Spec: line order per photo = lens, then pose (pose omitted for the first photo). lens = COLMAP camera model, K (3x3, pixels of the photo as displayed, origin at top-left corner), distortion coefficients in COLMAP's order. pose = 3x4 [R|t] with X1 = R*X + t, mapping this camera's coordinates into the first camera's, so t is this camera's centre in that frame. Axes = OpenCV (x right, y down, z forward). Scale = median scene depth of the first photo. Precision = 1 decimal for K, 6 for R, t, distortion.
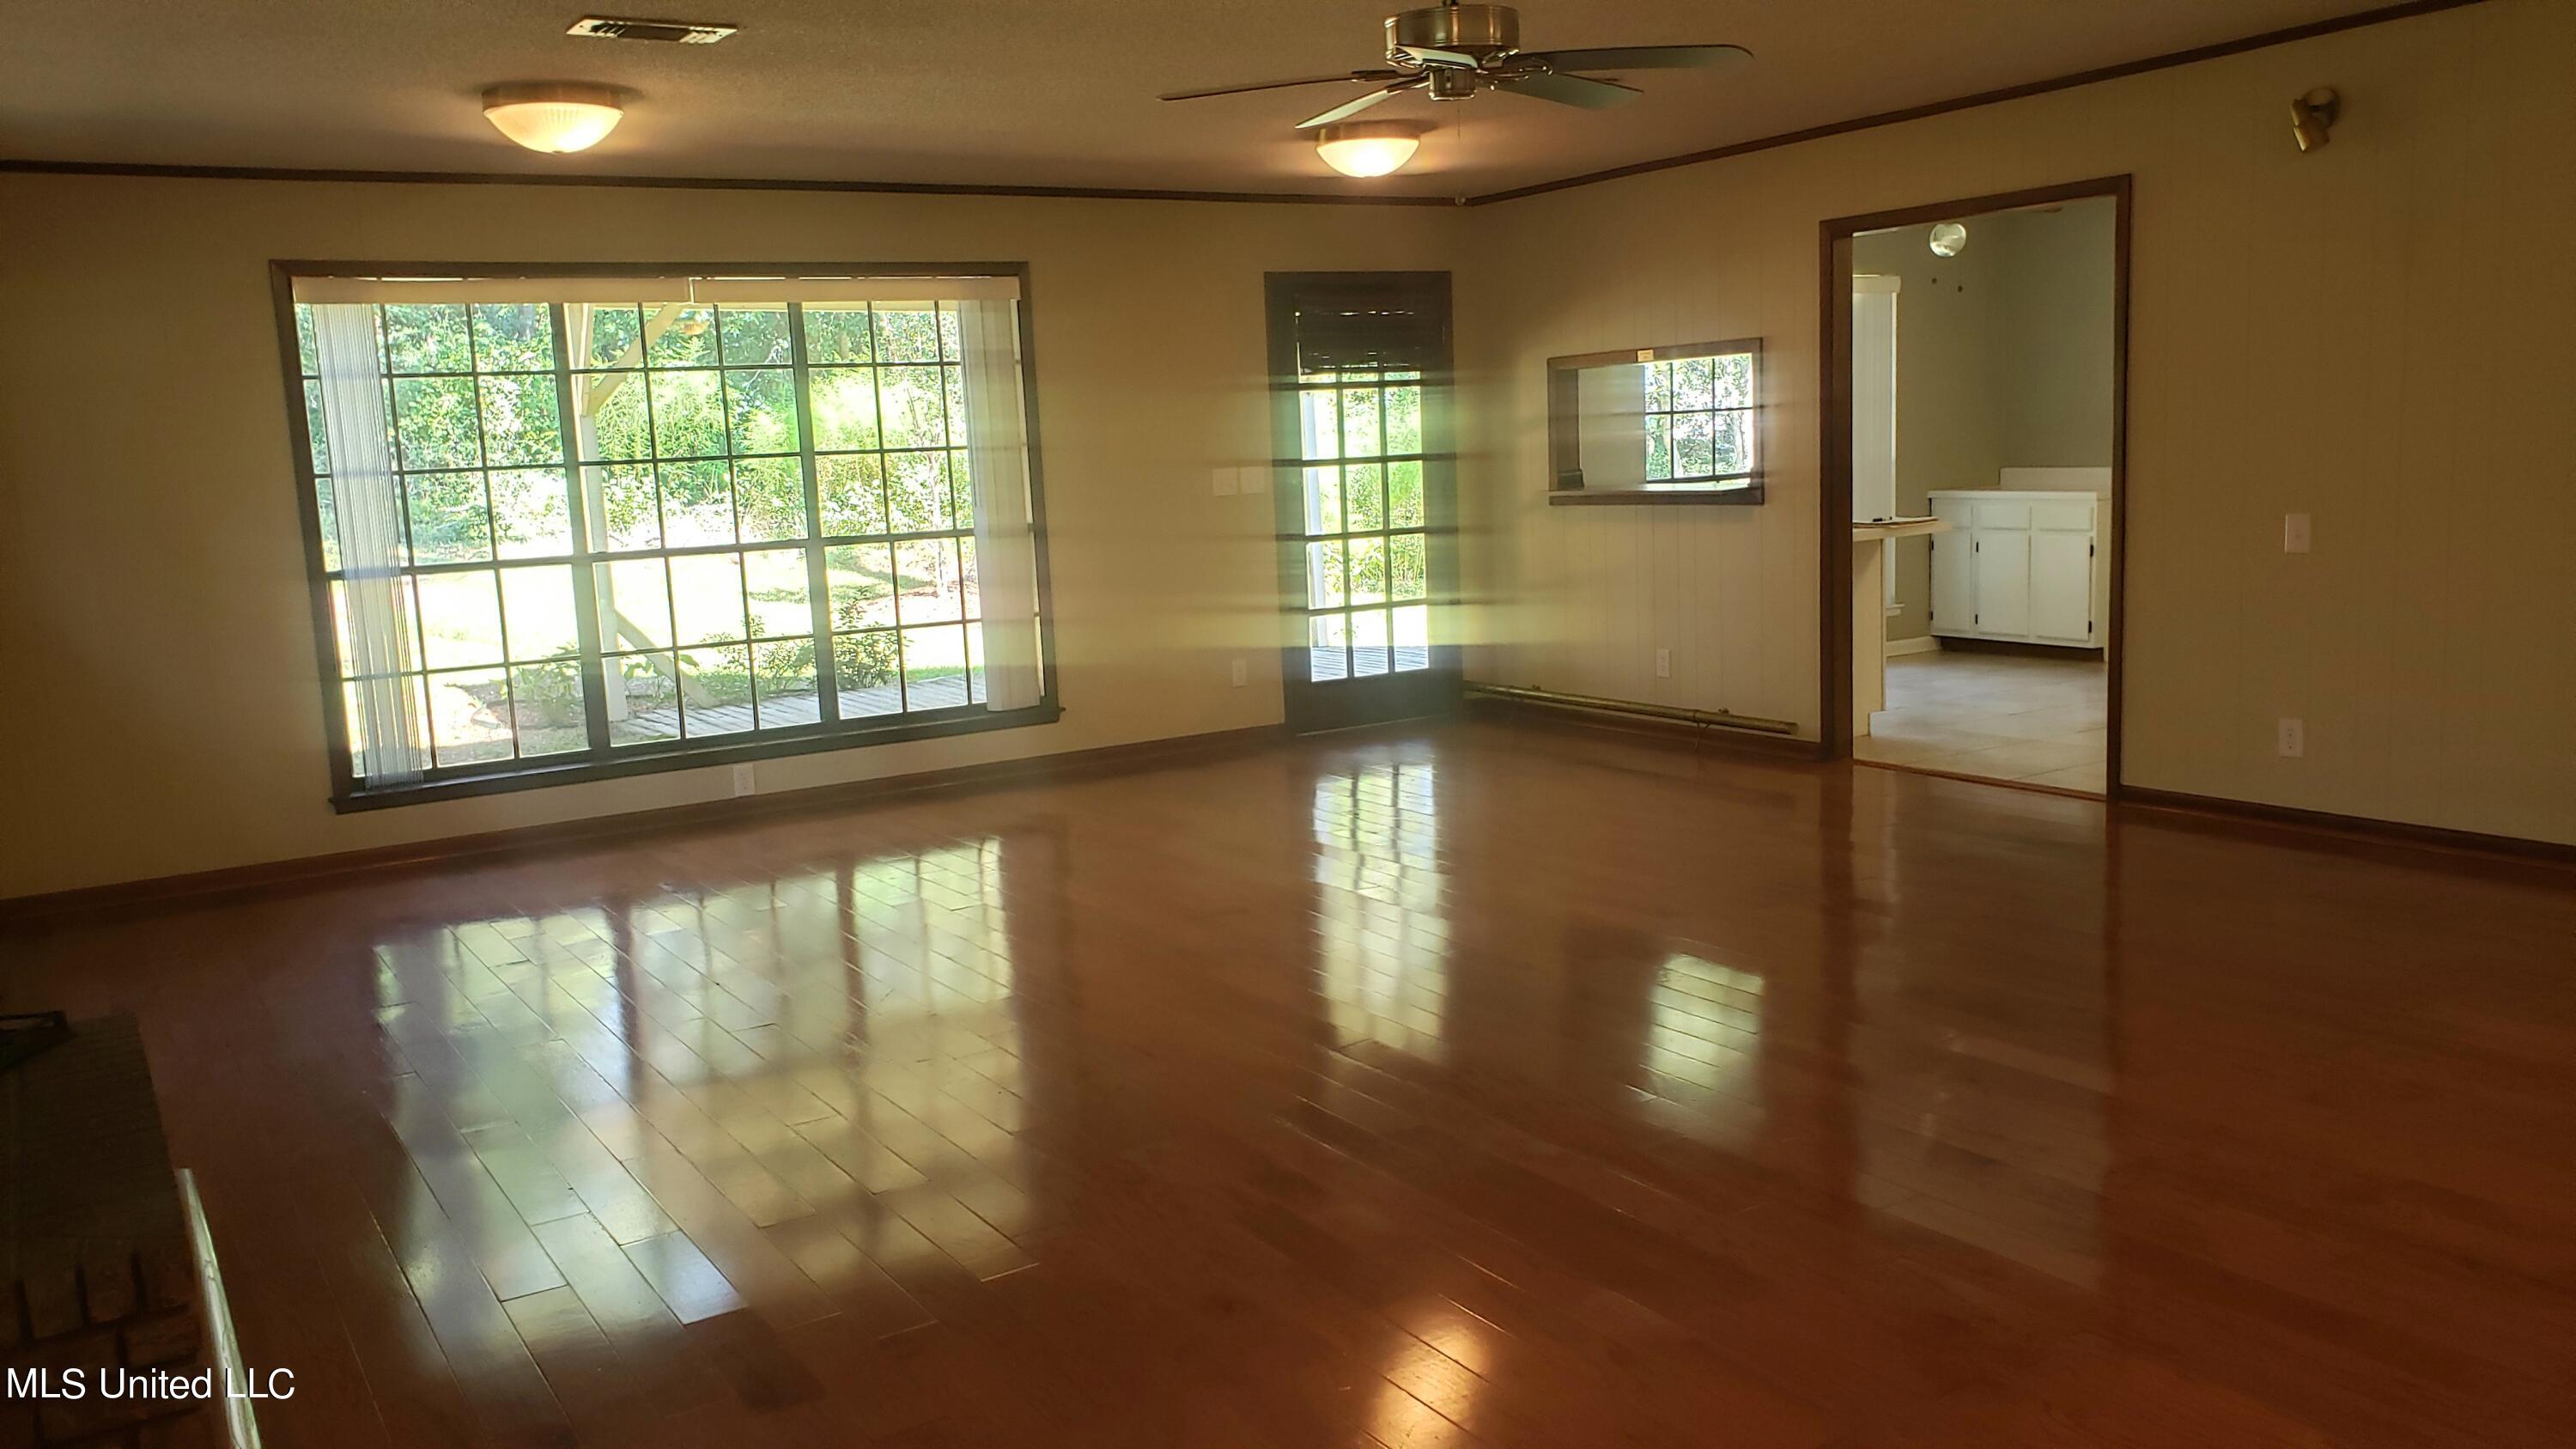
lens RADIAL K [[2045.1, 0, 1288.0], [0, 2045.1, 724.5], [0, 0, 1]] dist [0.048605, 0.005369]
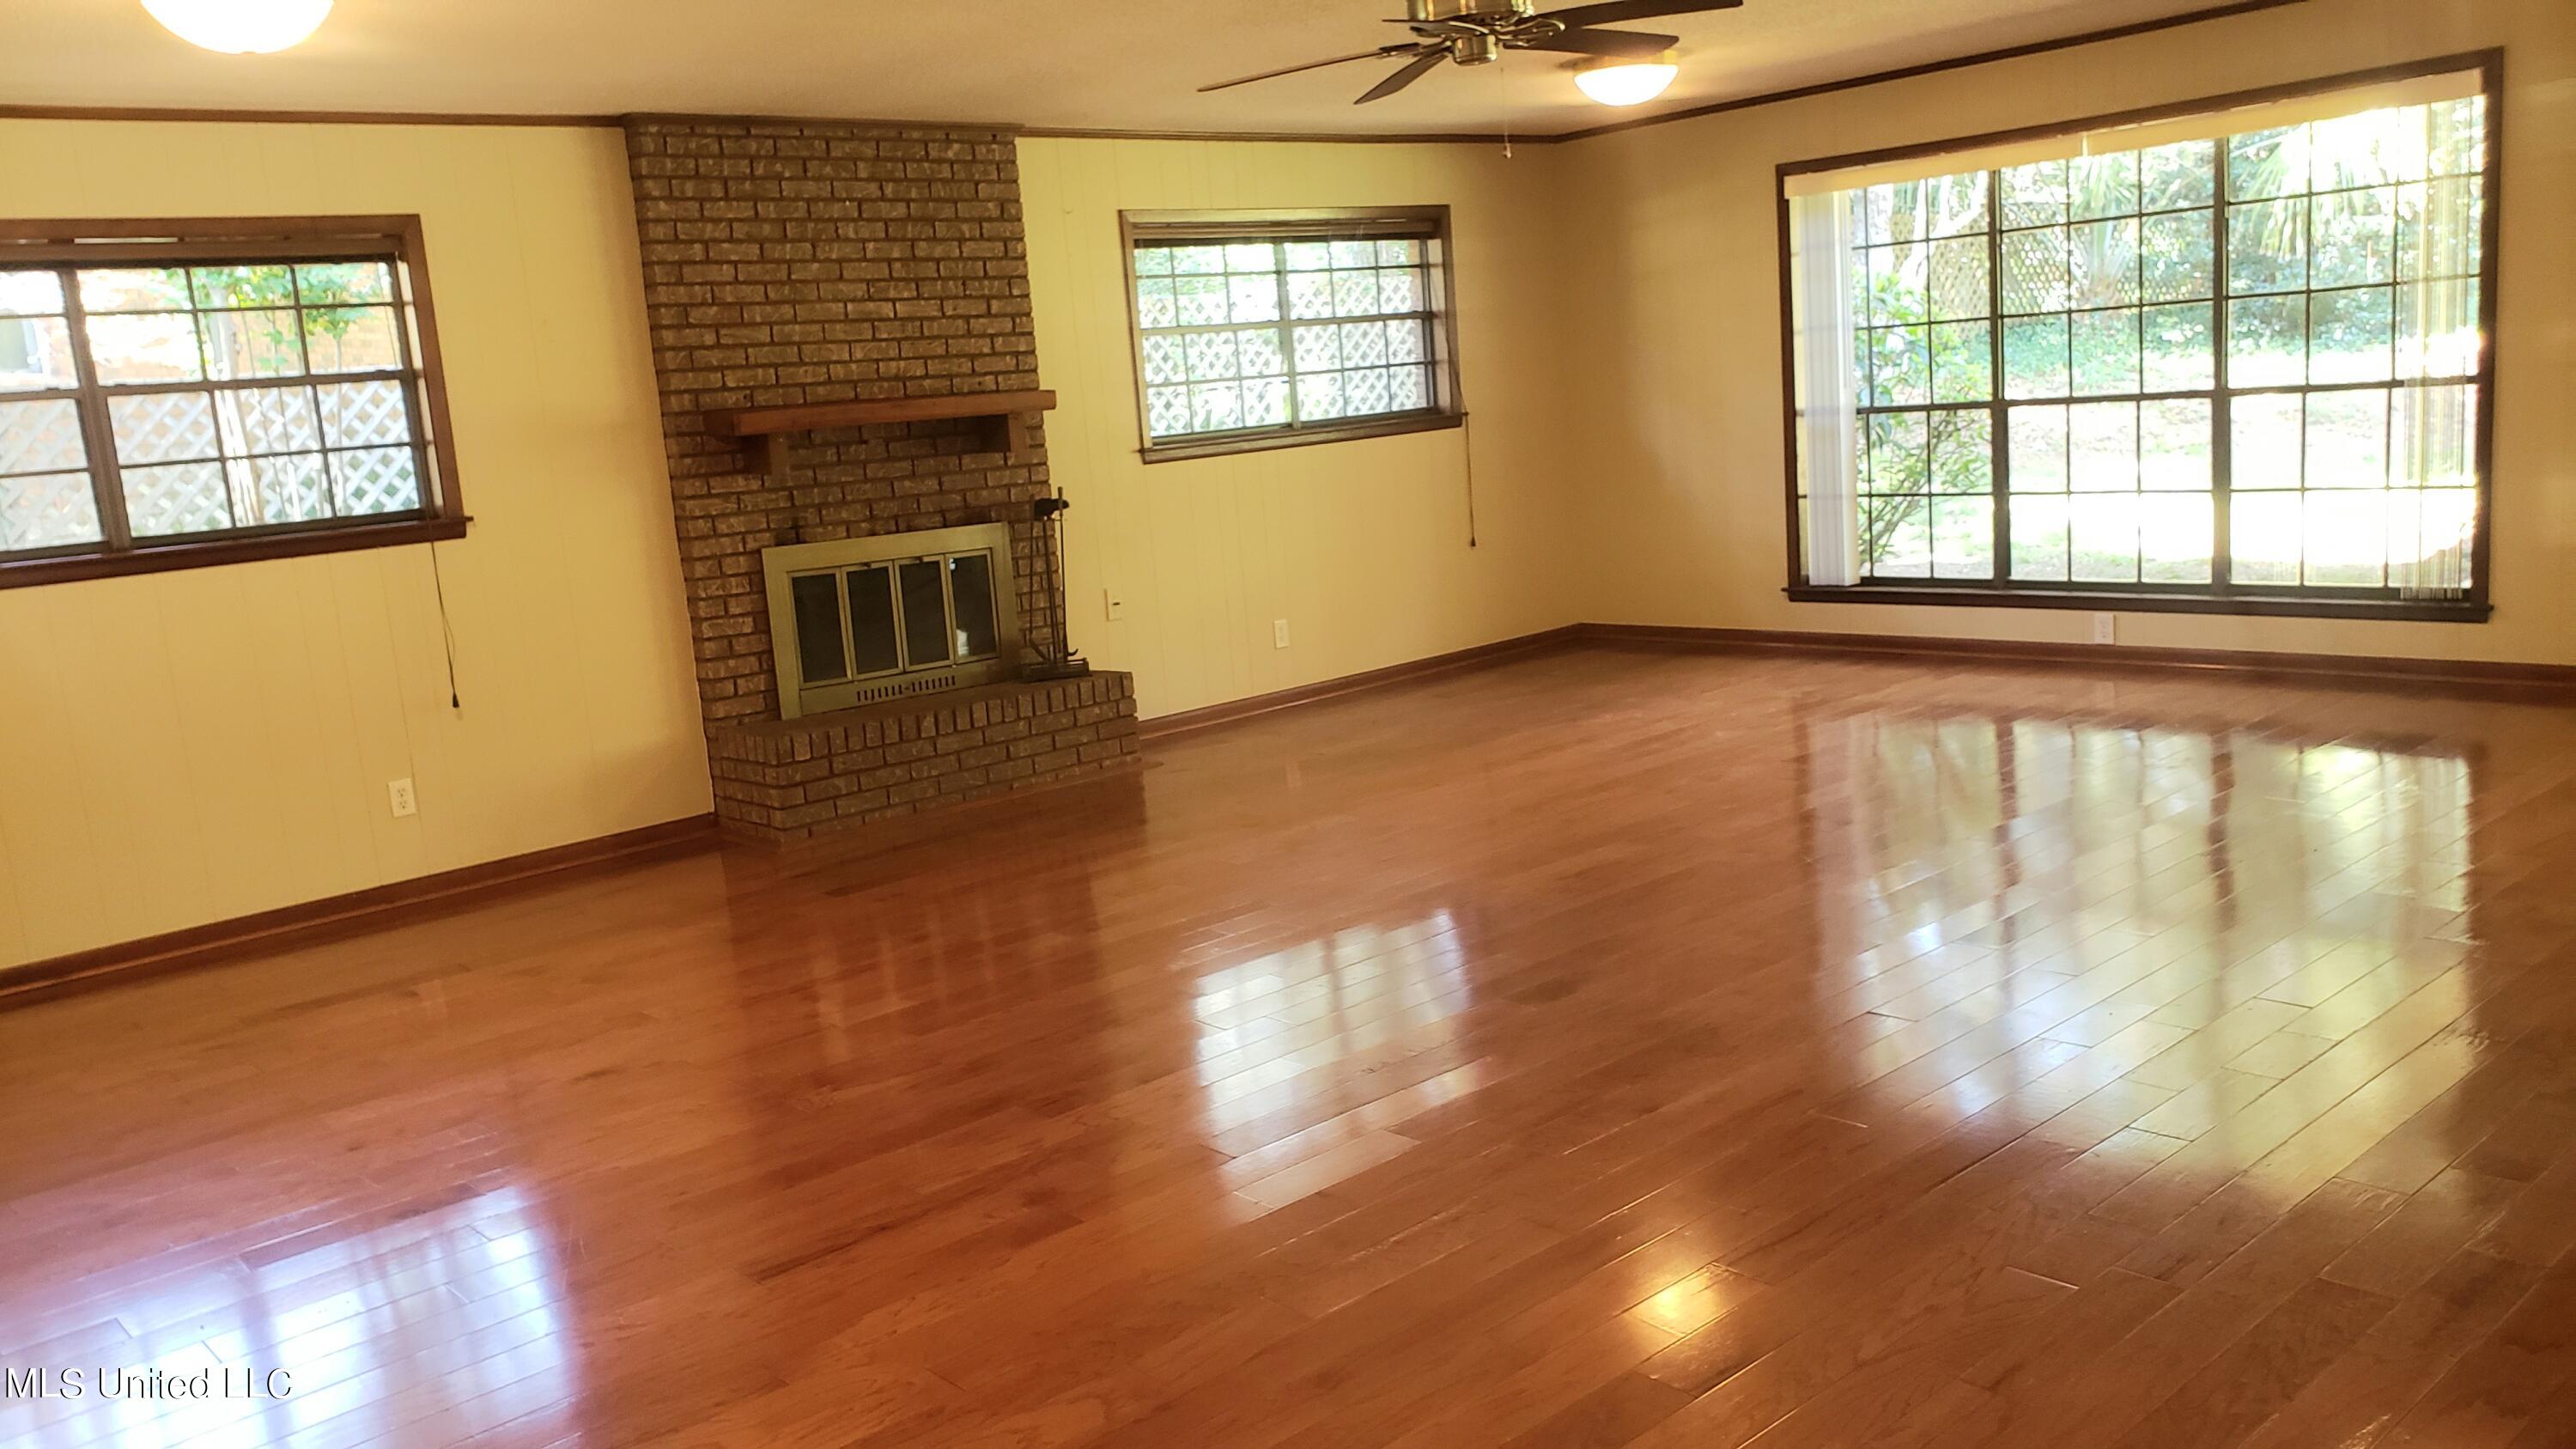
lens RADIAL K [[2045.1, 0, 1288.0], [0, 2045.1, 724.5], [0, 0, 1]] dist [0.048605, 0.005369]
pose [[0.181944, 0.194208, -0.963940, 0.718260], [-0.090103, 0.979470, 0.180330, -0.081690], [0.979172, 0.054044, 0.195708, 0.449195]]
